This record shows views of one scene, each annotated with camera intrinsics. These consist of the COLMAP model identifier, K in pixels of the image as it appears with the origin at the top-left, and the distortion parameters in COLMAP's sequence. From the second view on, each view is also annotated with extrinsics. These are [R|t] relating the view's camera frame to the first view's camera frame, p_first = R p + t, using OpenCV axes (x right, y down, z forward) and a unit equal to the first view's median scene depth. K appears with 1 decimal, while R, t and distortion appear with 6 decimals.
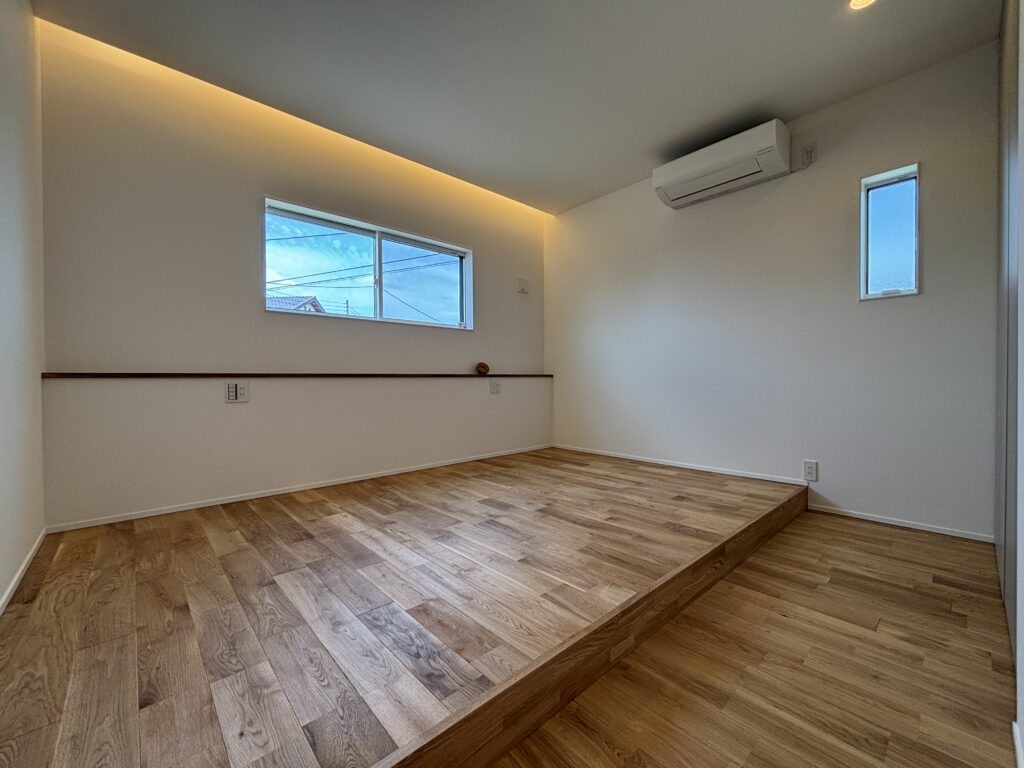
lens RADIAL K [[421.6, 0, 509.4], [0, 421.6, 382.2], [0, 0, 1]] dist [0.000912, 0.001140]
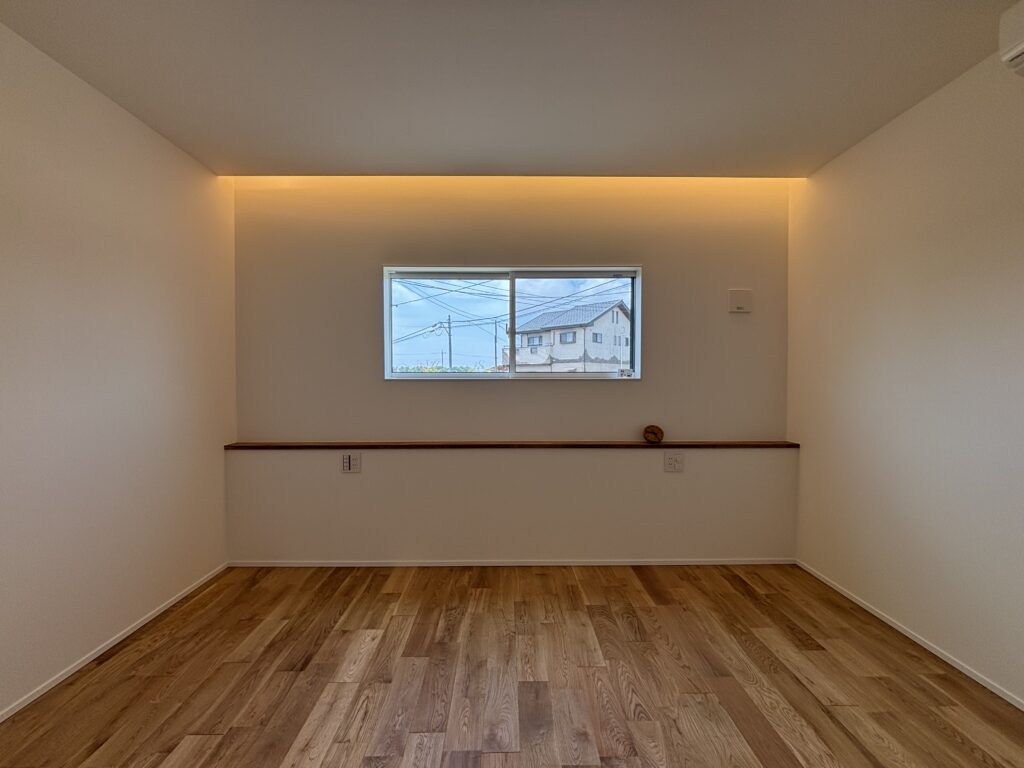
lens RADIAL K [[421.6, 0, 506.8], [0, 421.6, 382.0], [0, 0, 1]] dist [0.000912, 0.001140]
pose [[0.745629, 0.018637, -0.666101, 0.346118], [-0.010403, 0.999813, 0.016329, -0.204460], [0.666280, -0.005246, 0.745683, 0.495767]]
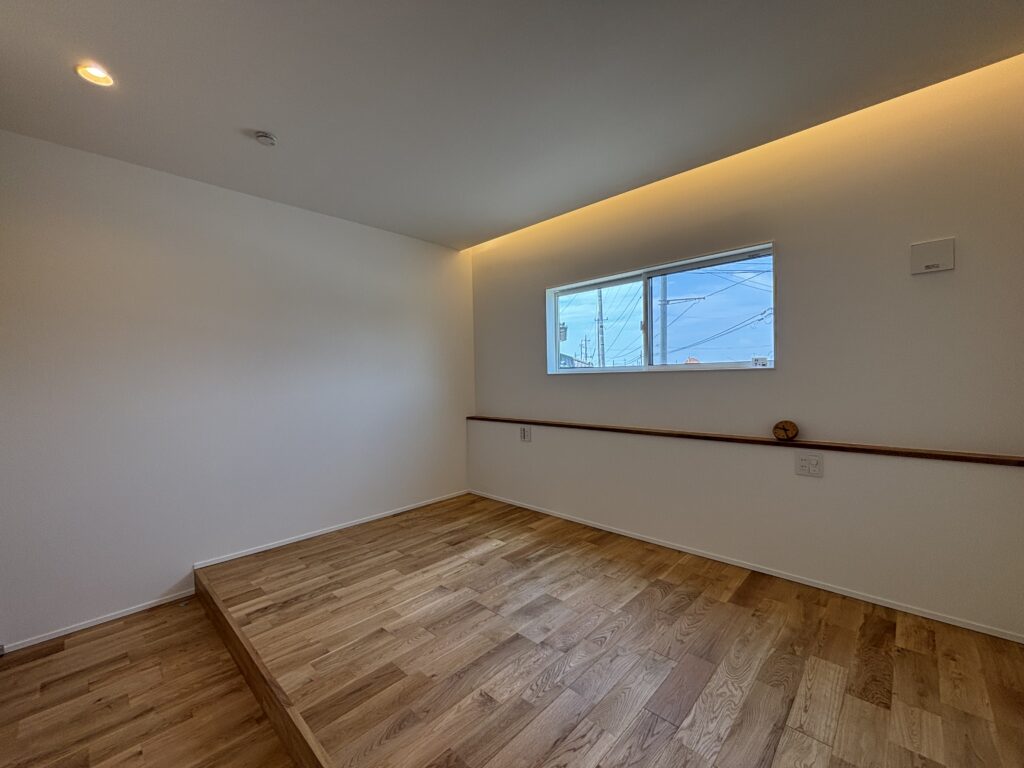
lens RADIAL K [[421.6, 0, 504.0], [0, 421.6, 375.3], [0, 0, 1]] dist [0.000912, 0.001140]
pose [[0.060546, 0.009073, -0.998124, 0.829934], [0.015637, 0.999827, 0.010037, -0.201041], [0.998043, -0.016215, 0.060394, 0.871138]]
